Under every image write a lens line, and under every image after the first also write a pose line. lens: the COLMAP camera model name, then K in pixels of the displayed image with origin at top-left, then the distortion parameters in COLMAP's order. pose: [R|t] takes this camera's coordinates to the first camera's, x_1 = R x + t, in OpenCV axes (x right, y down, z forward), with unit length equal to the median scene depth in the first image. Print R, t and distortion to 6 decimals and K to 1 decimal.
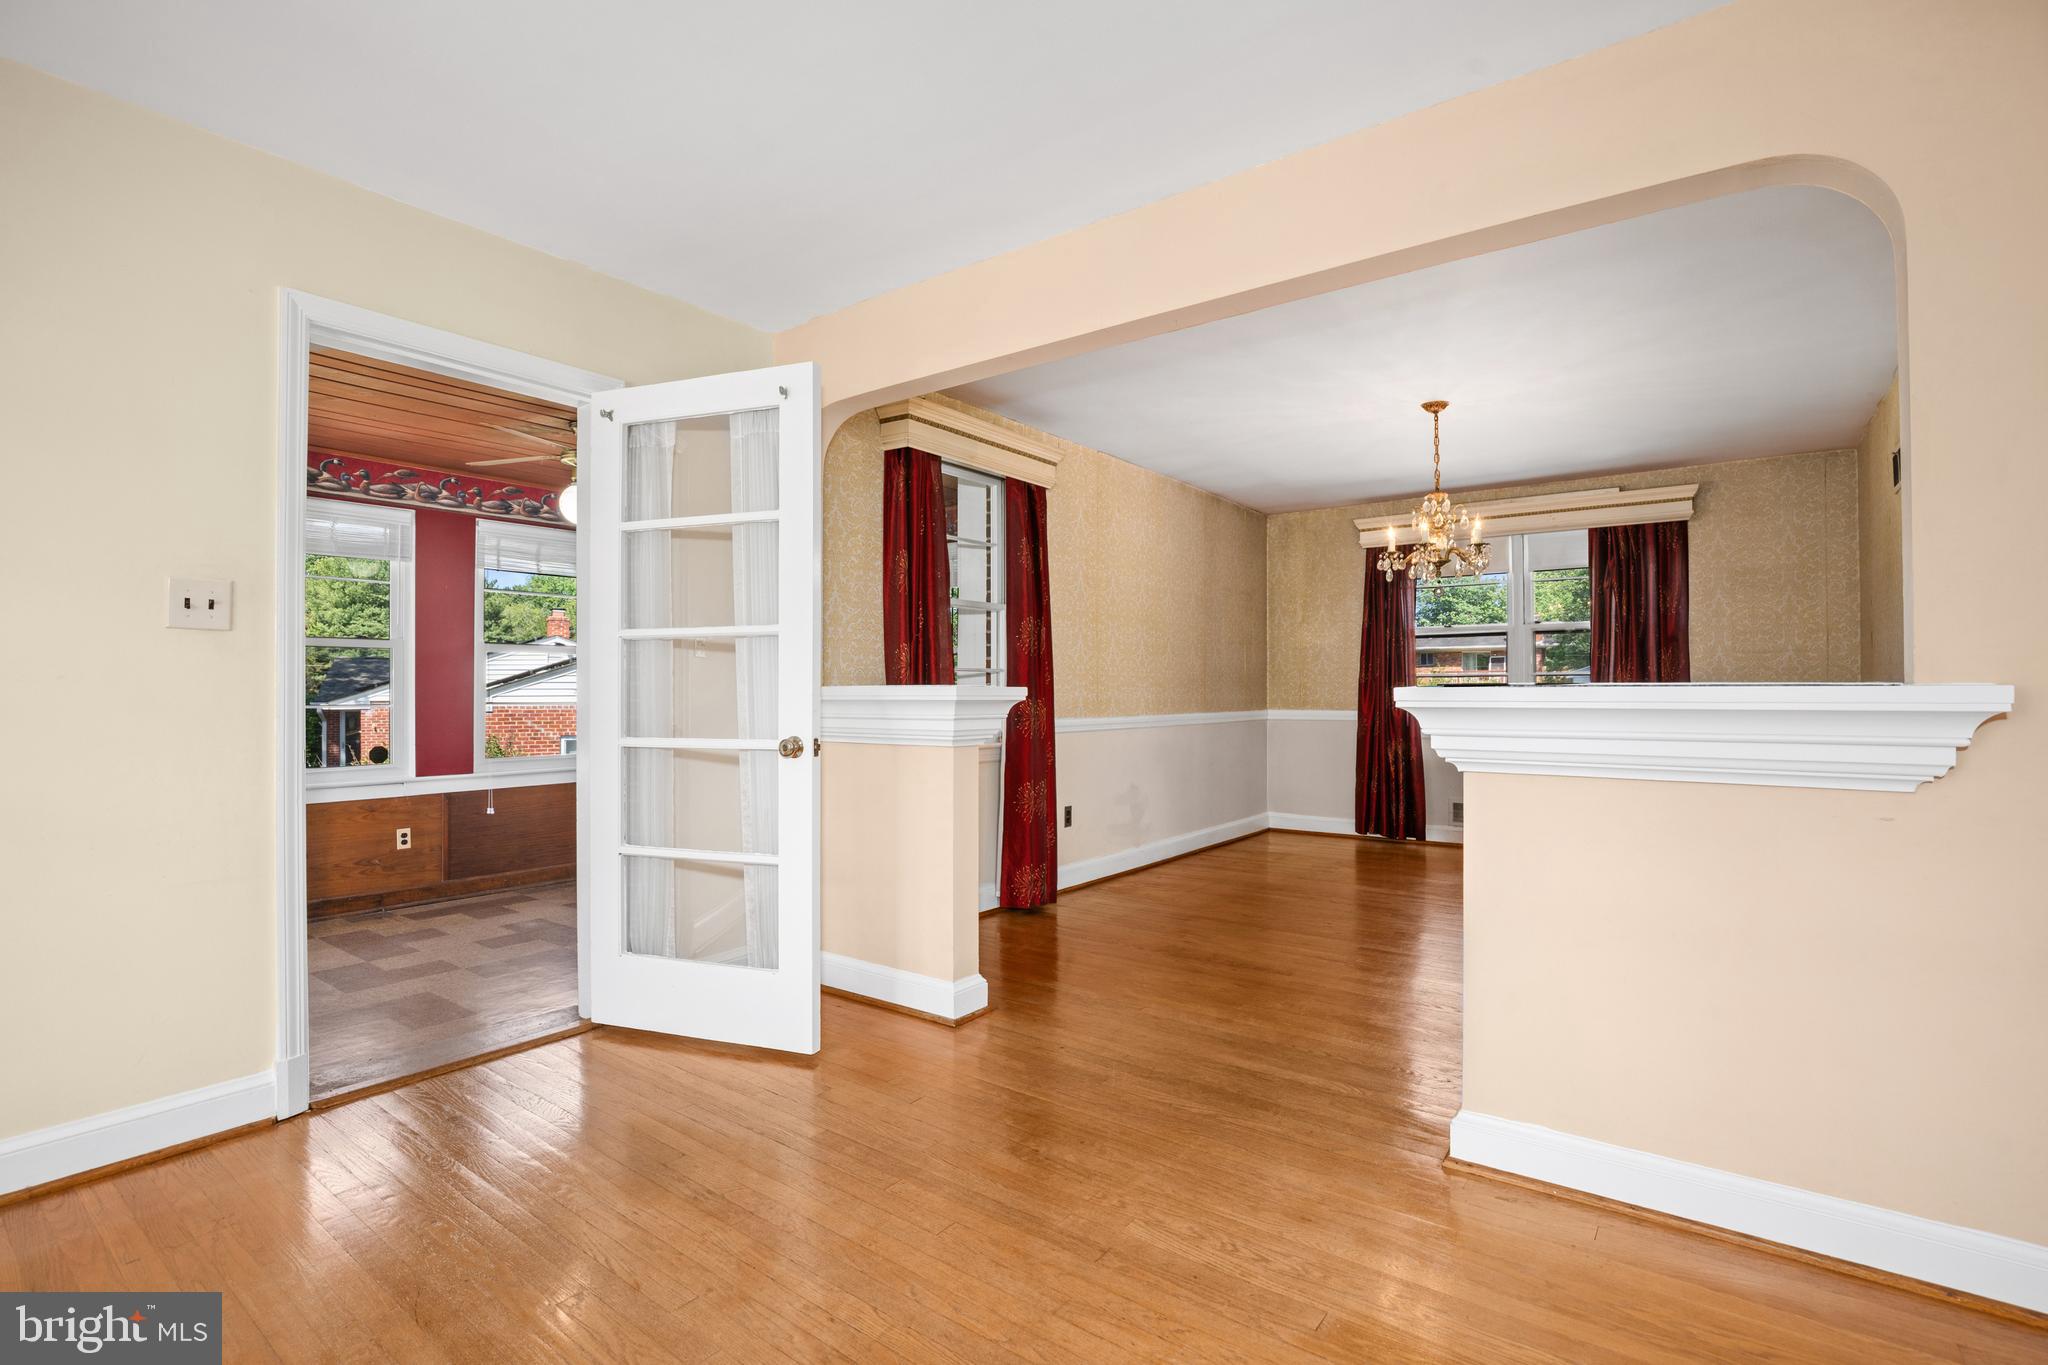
lens RADIAL K [[949.1, 0, 1020.4], [0, 949.1, 682.1], [0, 0, 1]] dist [-0.028335, 0.002880]
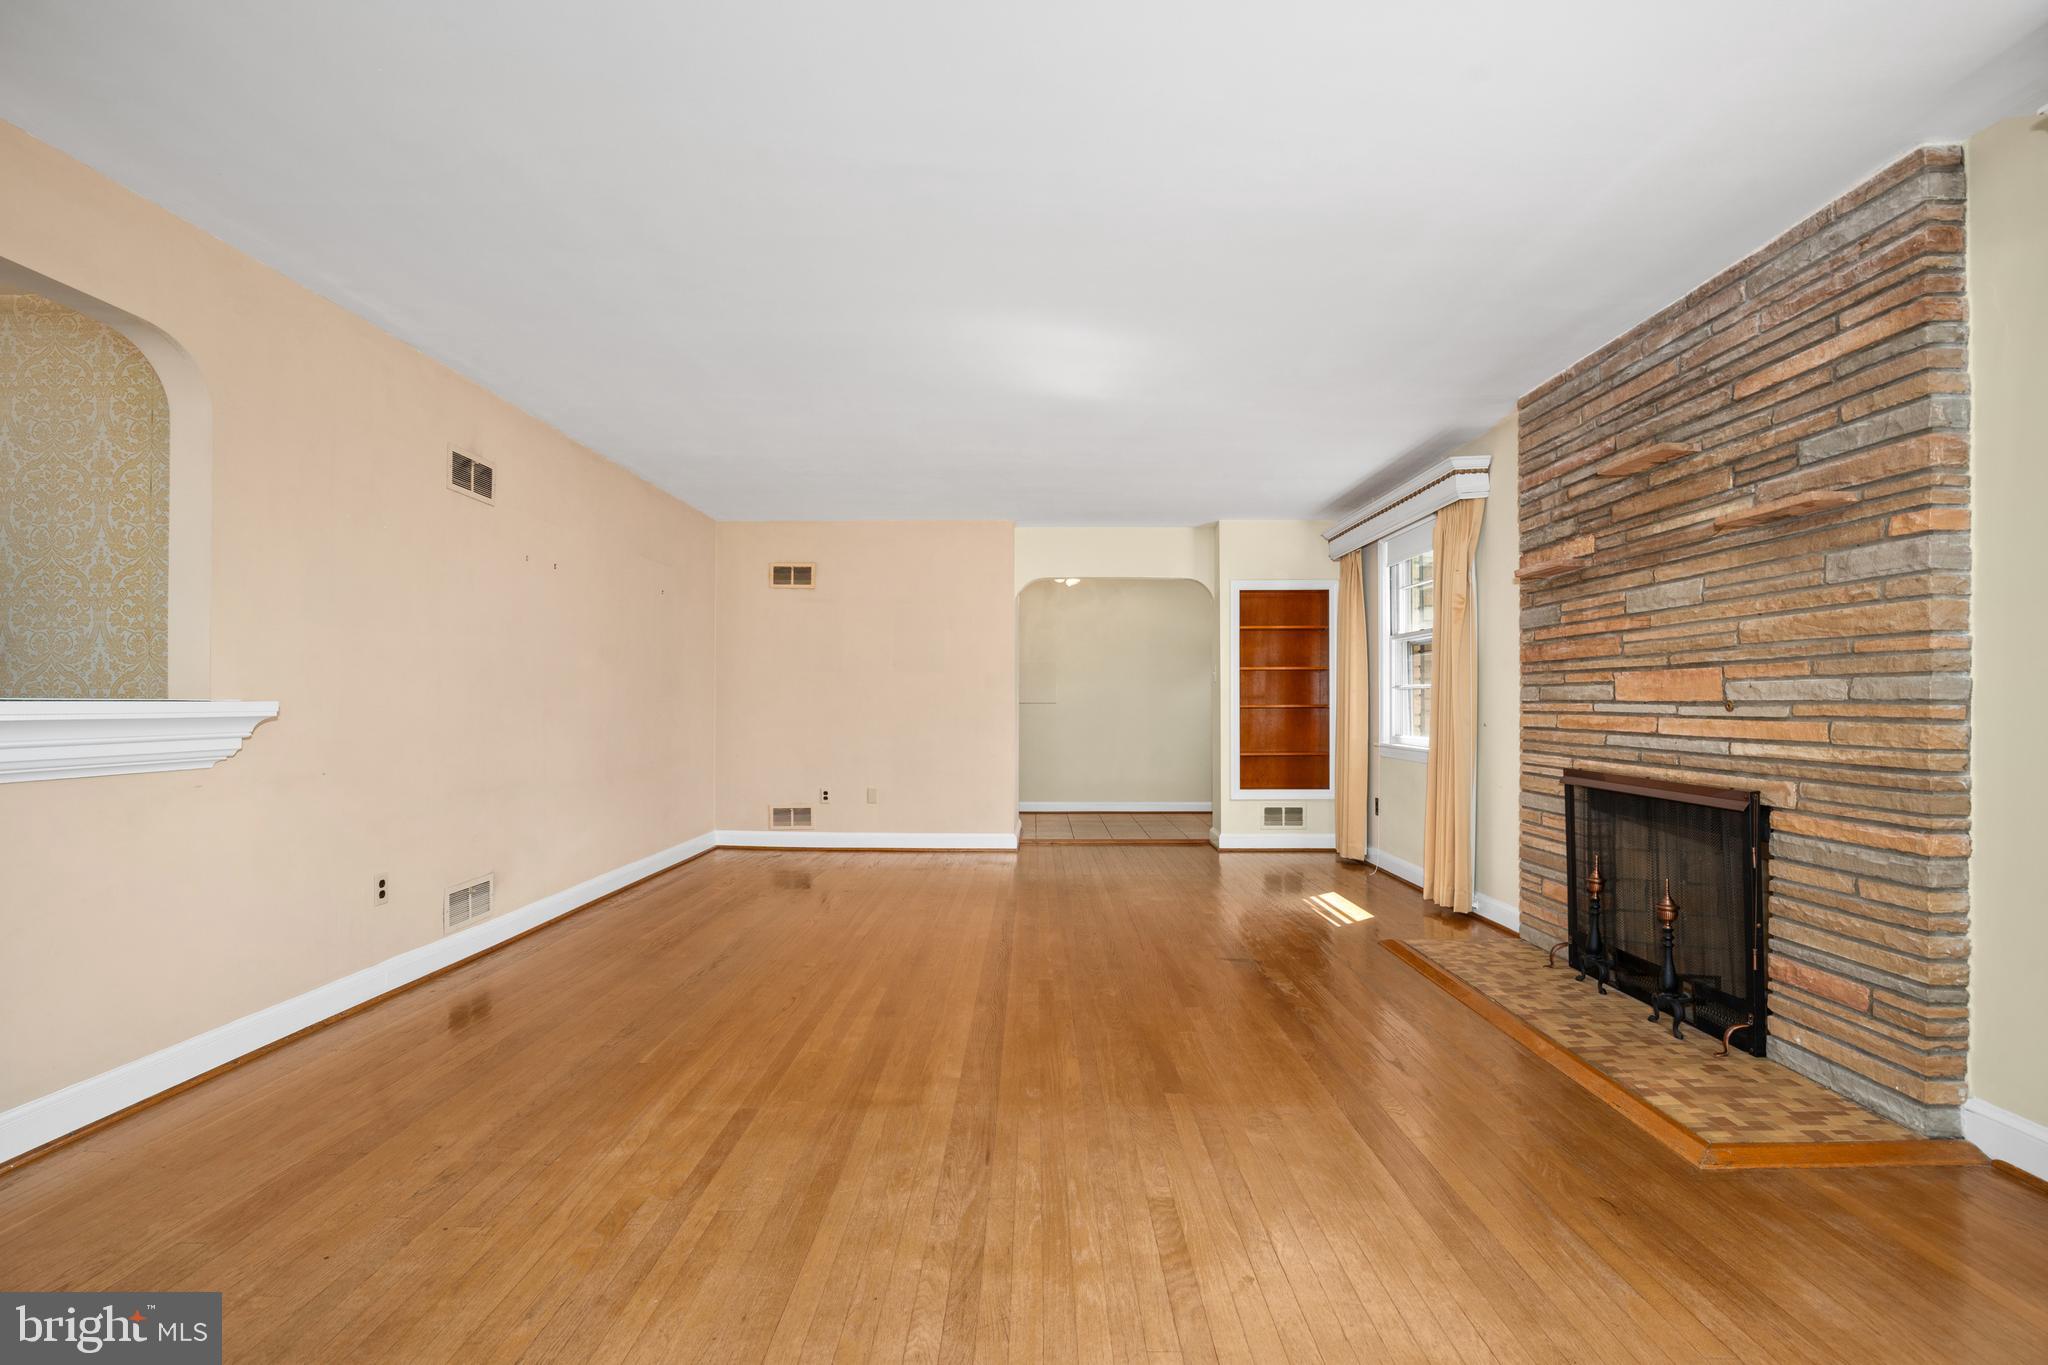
lens RADIAL K [[949.1, 0, 1010.4], [0, 949.1, 698.4], [0, 0, 1]] dist [-0.028335, 0.002880]
pose [[-0.590247, 0.006471, 0.807197, -0.427684], [-0.005512, 0.999912, -0.012047, 0.002413], [-0.807204, -0.011560, -0.590160, 0.272355]]
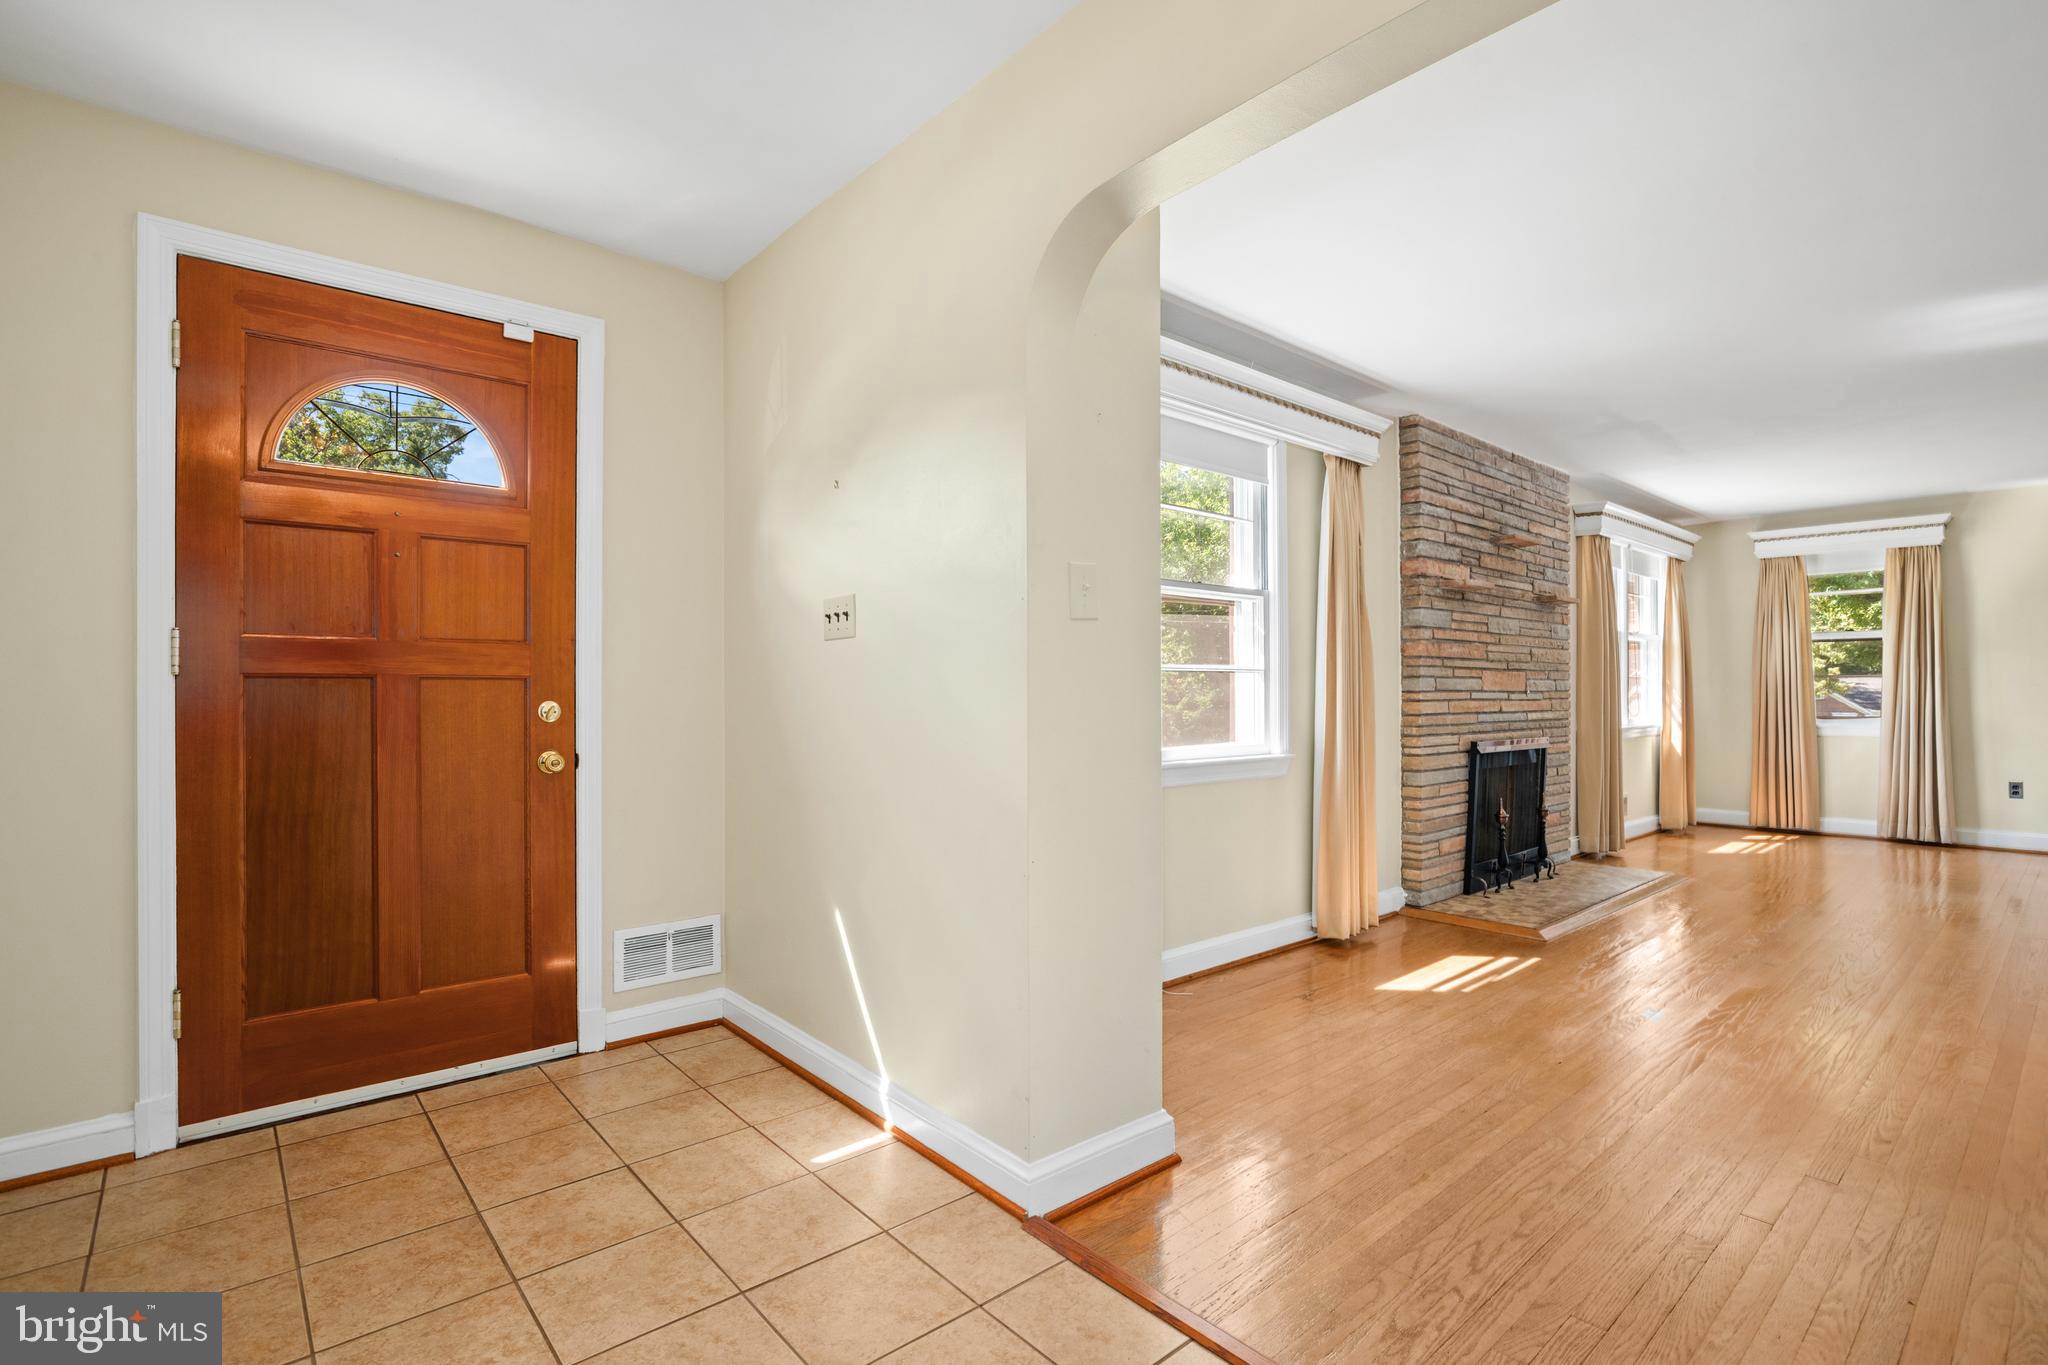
lens RADIAL K [[949.1, 0, 1006.4], [0, 949.1, 689.5], [0, 0, 1]] dist [-0.028335, 0.002880]
pose [[-0.217032, -0.000623, -0.976164, 1.192841], [0.012699, 0.999913, -0.003461, -0.012971], [0.976082, -0.013147, -0.217006, -0.954460]]
